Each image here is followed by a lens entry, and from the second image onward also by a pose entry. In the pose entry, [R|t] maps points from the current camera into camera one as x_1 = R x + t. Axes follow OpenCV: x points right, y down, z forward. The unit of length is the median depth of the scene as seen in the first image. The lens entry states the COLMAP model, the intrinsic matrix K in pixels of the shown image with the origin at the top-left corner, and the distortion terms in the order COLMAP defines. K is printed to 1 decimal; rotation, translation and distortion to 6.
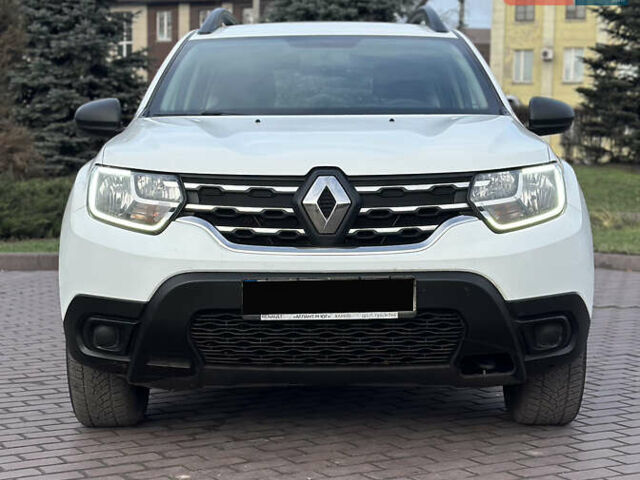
lens RADIAL K [[1329.8, 0, 294.3], [0, 1329.8, 230.2], [0, 0, 1]] dist [0.175632, 0.000000]
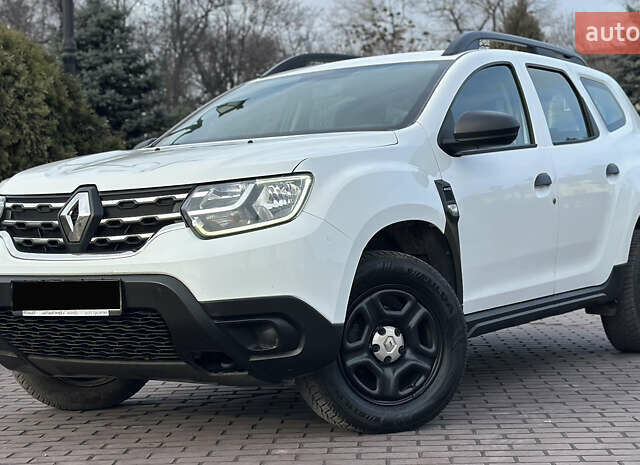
lens RADIAL K [[1223.0, 0, 273.1], [0, 1223.0, 191.7], [0, 0, 1]] dist [0.193717, 0.000000]
pose [[0.821544, -0.037692, -0.568898, 0.769868], [-0.001152, 0.997701, -0.067766, 0.031084], [0.570144, 0.056328, 0.819612, 0.214868]]
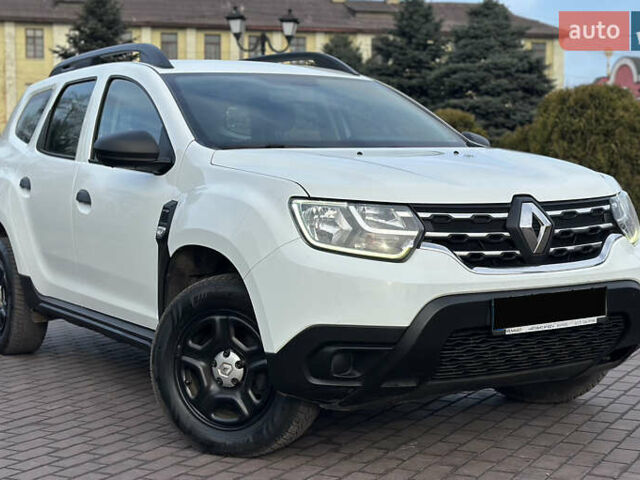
lens RADIAL K [[1219.1, 0, 327.5], [0, 1219.1, 217.1], [0, 0, 1]] dist [0.183745, 0.000000]
pose [[0.832626, -0.031407, 0.552945, -0.694747], [0.046701, 0.998816, -0.013590, -0.022106], [-0.551864, 0.037138, 0.833107, 0.223582]]
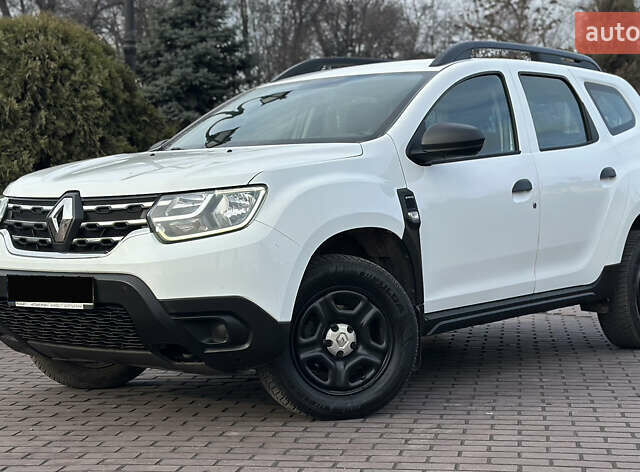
lens RADIAL K [[1245.1, 0, 281.5], [0, 1245.1, 220.2], [0, 0, 1]] dist [0.194942, 0.000000]
pose [[0.761959, 0.004020, -0.647613, 0.970681], [-0.021477, 0.999588, -0.019064, 0.000070], [0.647269, 0.028435, 0.761731, 0.206057]]
